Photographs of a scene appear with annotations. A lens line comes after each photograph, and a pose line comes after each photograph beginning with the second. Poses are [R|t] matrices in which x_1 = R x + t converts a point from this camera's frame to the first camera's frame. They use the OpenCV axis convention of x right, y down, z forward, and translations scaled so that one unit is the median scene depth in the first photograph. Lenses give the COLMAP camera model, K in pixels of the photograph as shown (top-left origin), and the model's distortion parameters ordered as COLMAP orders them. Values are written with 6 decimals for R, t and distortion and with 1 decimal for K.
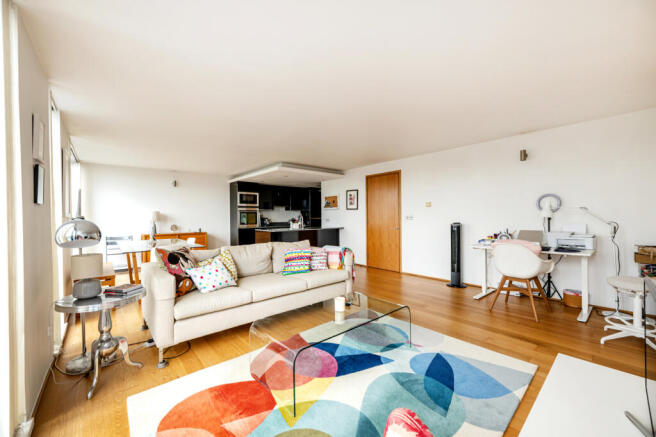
lens RADIAL K [[259.1, 0, 328.2], [0, 259.1, 217.5], [0, 0, 1]] dist [0.000714, 0.000017]
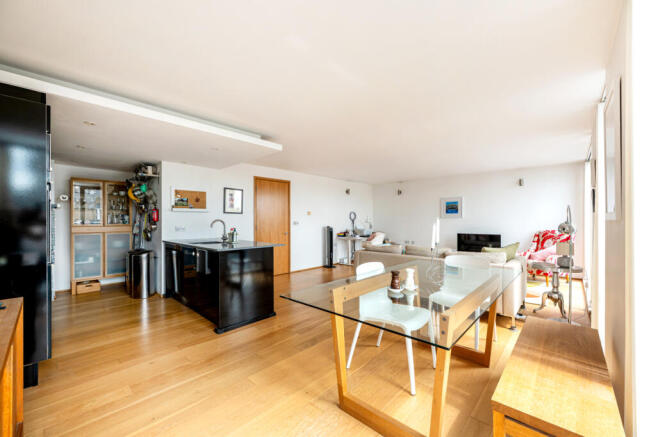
lens RADIAL K [[259.1, 0, 328.5], [0, 259.1, 220.3], [0, 0, 1]] dist [0.000714, 0.000017]
pose [[-0.101137, 0.006027, 0.994854, -0.869369], [0.005478, 0.999970, -0.005501, -0.005322], [-0.994857, 0.004894, -0.101167, 0.970156]]
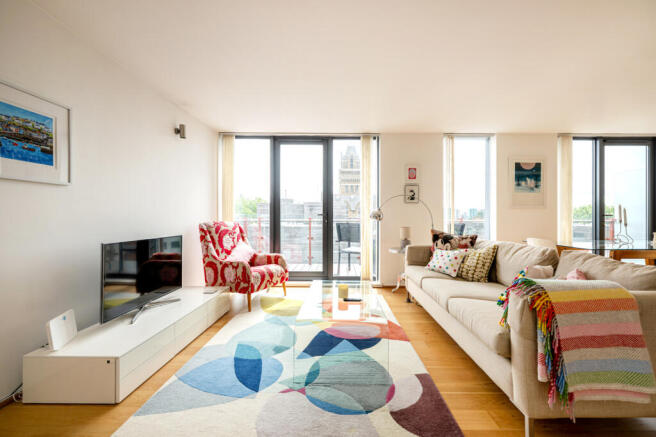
lens RADIAL K [[259.1, 0, 329.7], [0, 259.1, 217.4], [0, 0, 1]] dist [0.000714, 0.000017]
pose [[-0.677932, 0.003849, -0.735115, 0.334147], [0.000830, 0.999990, 0.004470, 0.018347], [0.735124, 0.002420, -0.677928, 0.672559]]
